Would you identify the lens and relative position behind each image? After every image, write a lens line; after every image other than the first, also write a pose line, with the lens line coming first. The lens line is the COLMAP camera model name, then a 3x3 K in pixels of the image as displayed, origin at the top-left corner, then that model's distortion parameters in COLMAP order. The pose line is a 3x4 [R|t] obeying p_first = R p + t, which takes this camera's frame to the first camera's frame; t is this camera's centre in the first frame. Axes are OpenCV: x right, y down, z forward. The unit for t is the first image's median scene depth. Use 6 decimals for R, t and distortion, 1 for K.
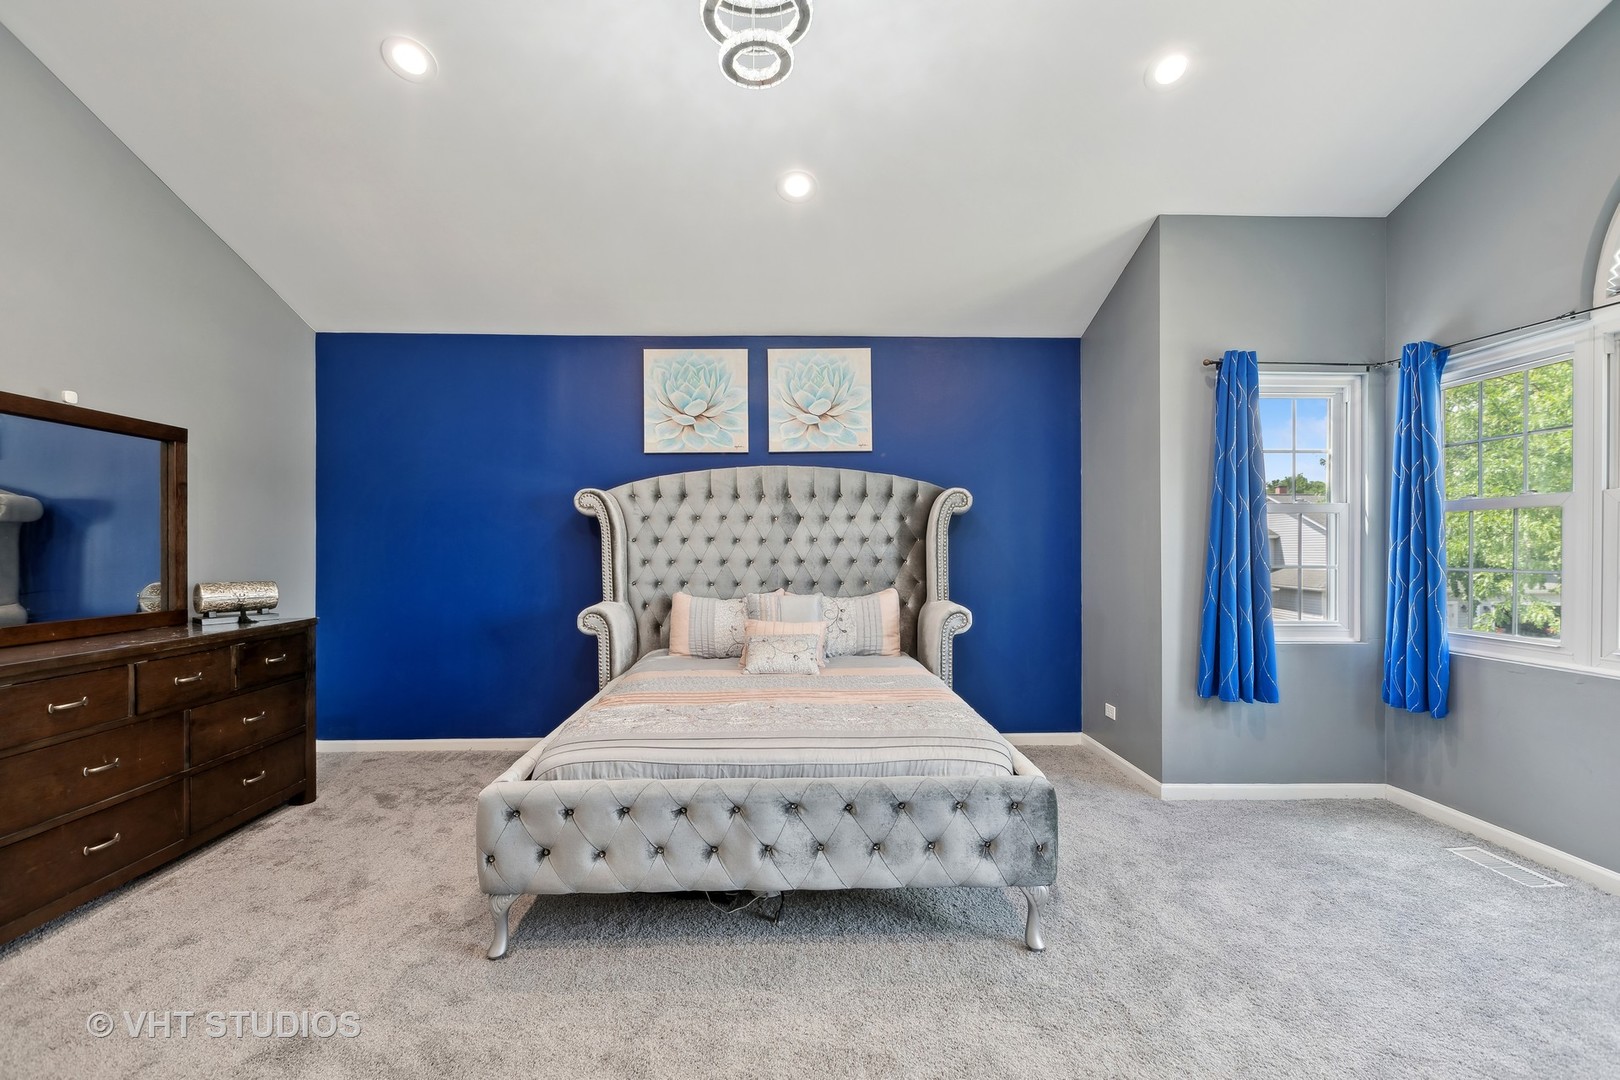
lens RADIAL K [[733.9, 0, 809.0], [0, 733.9, 541.6], [0, 0, 1]] dist [0.004746, -0.000429]
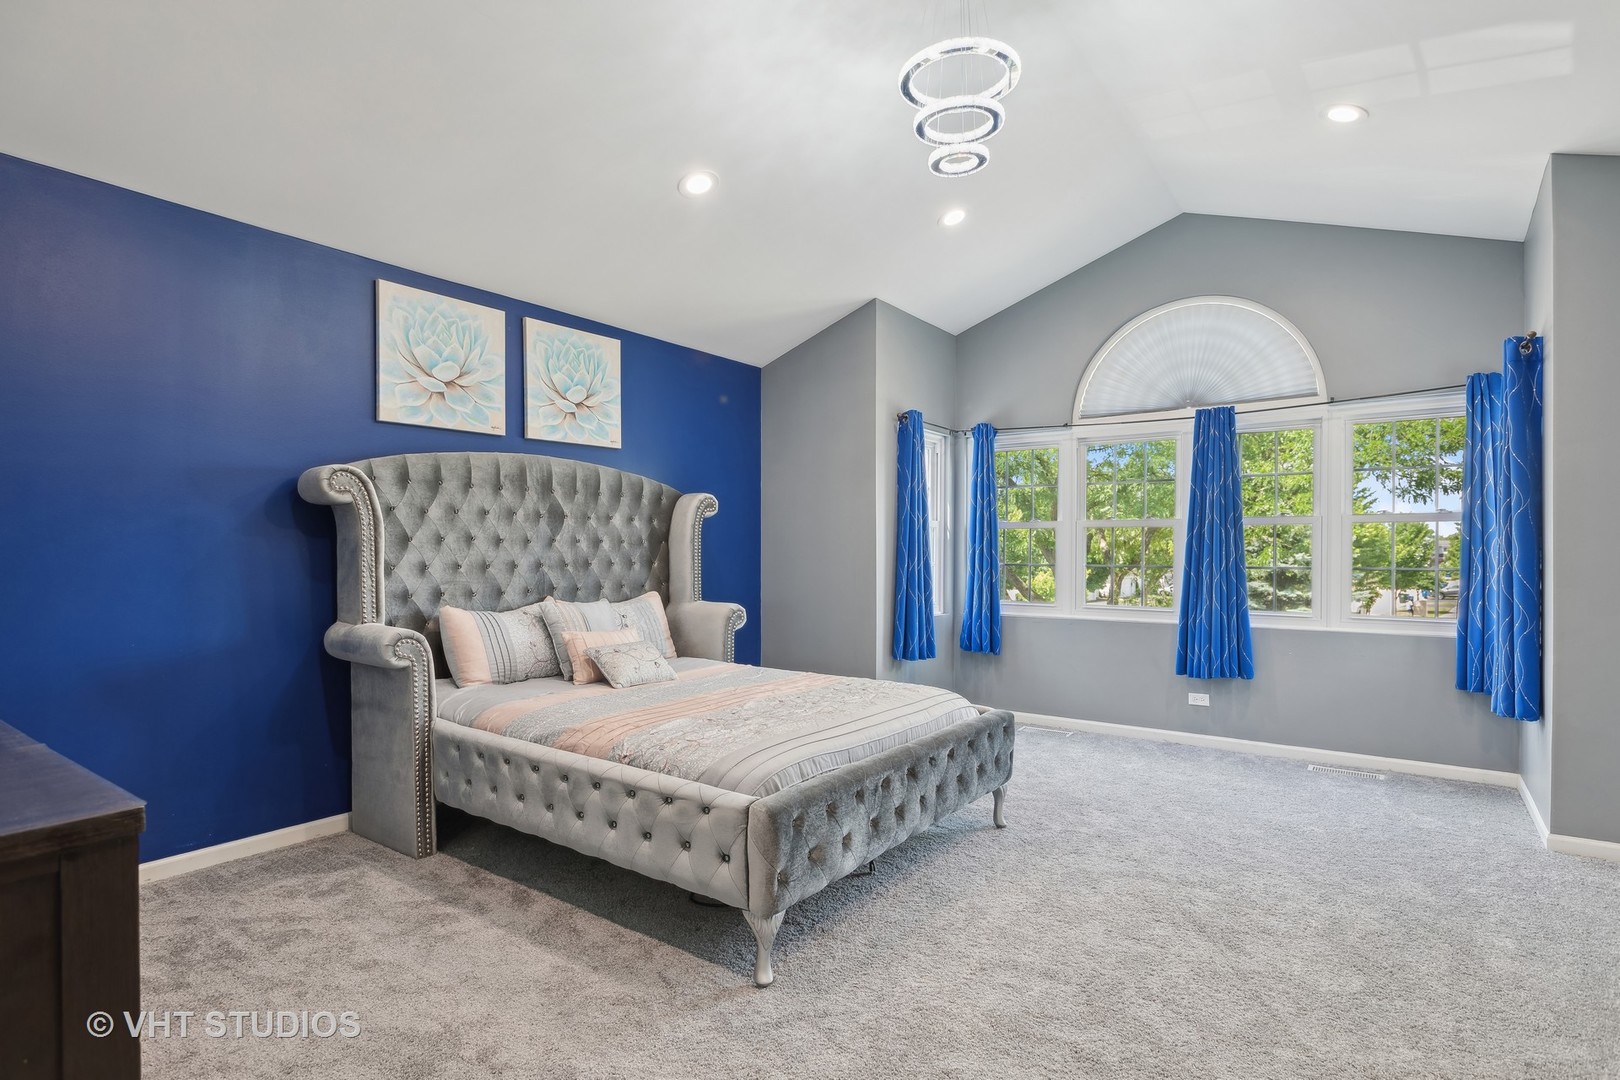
lens RADIAL K [[816.0, 0, 812.5], [0, 816.0, 548.9], [0, 0, 1]] dist [0.001327, -0.002051]
pose [[0.614402, 0.003772, 0.788984, -0.604553], [-0.008606, 0.999961, 0.001921, 0.002238], [-0.788947, -0.007971, 0.614410, 0.154522]]
